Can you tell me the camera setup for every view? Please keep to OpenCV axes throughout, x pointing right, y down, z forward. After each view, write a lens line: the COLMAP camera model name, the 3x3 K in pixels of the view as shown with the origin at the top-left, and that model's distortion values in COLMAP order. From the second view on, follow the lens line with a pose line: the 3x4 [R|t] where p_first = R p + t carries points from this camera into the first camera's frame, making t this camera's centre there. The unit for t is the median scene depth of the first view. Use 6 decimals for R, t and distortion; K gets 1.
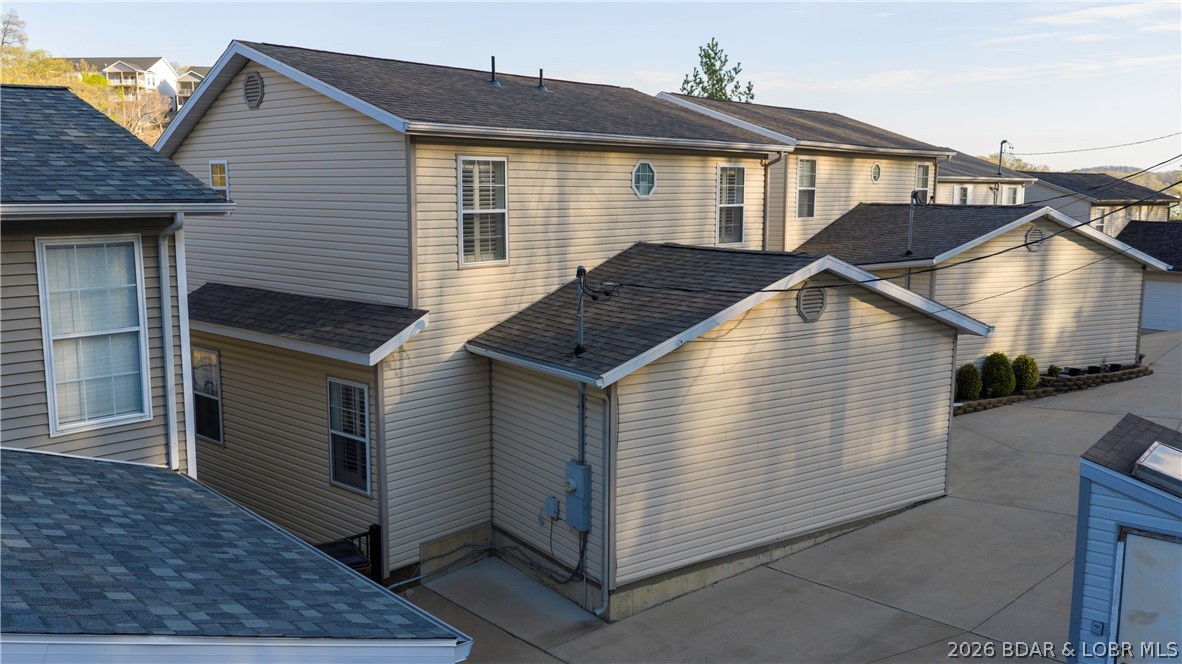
lens RADIAL K [[974.1, 0, 591.0], [0, 974.1, 332.0], [0, 0, 1]] dist [0.027287, -0.059368]
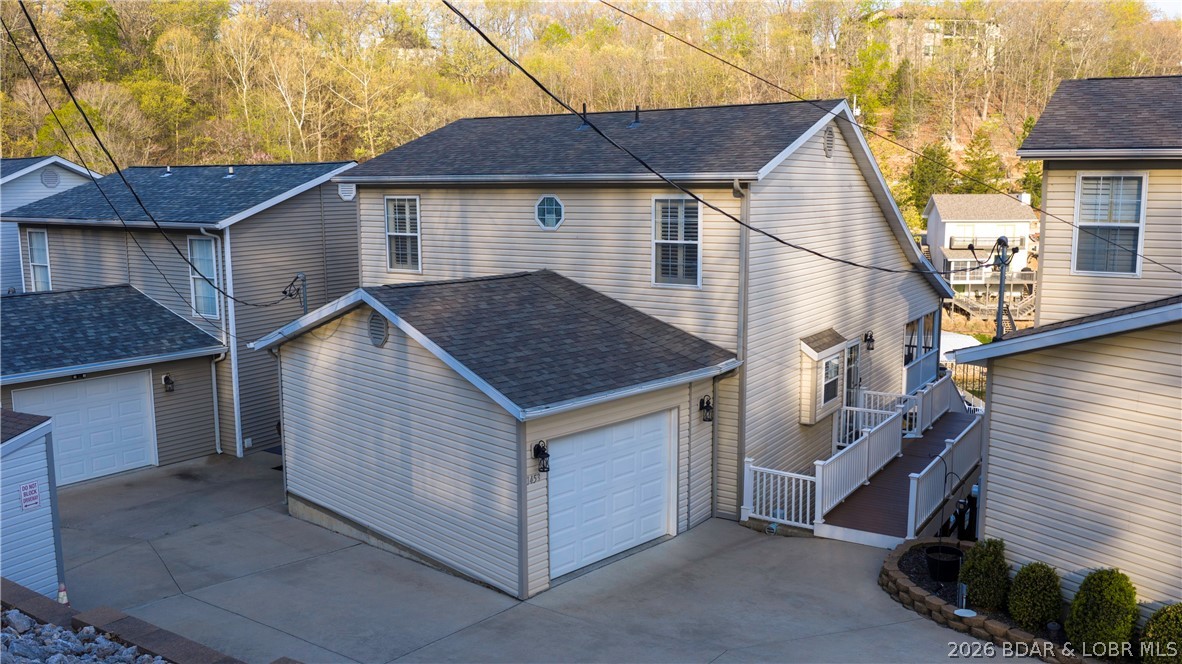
lens RADIAL K [[974.1, 0, 591.0], [0, 974.1, 332.0], [0, 0, 1]] dist [0.027287, -0.059368]
pose [[0.168428, 0.143511, -0.975211, 1.133516], [-0.137794, 0.983058, 0.120867, -0.163394], [0.976035, 0.114021, 0.185350, 0.863139]]
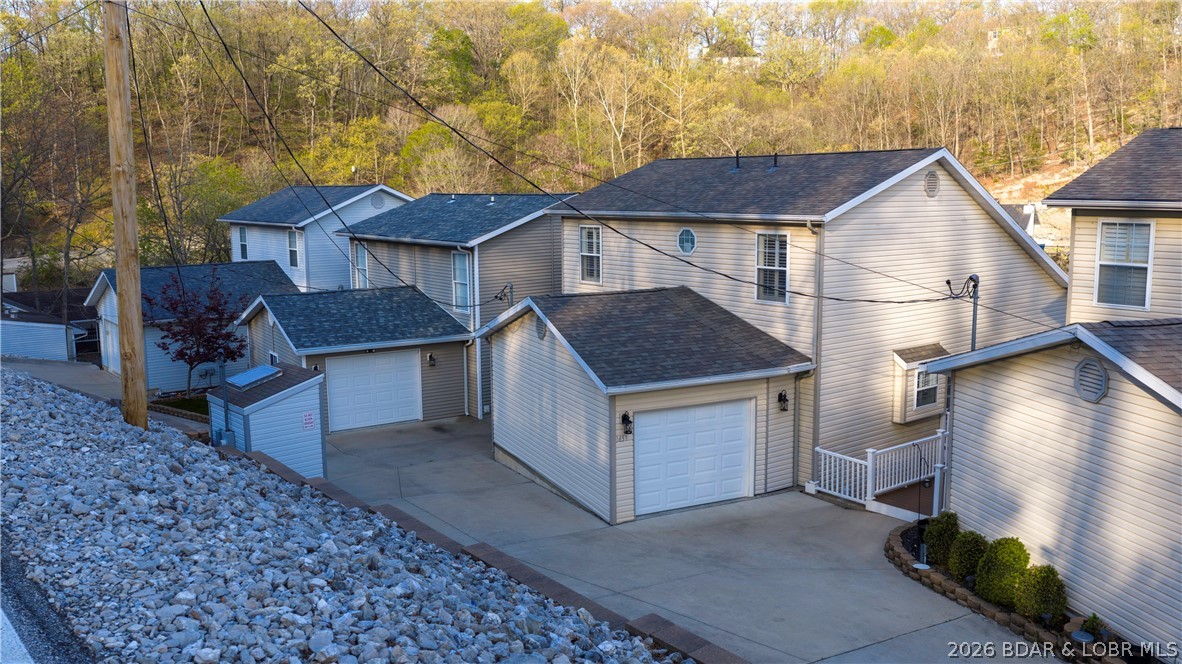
lens RADIAL K [[974.1, 0, 591.0], [0, 974.1, 332.0], [0, 0, 1]] dist [0.027287, -0.059368]
pose [[-0.164852, 0.142216, -0.976012, 1.442893], [-0.136614, 0.976720, 0.165393, -0.241174], [0.976811, 0.160602, -0.141585, 1.086377]]
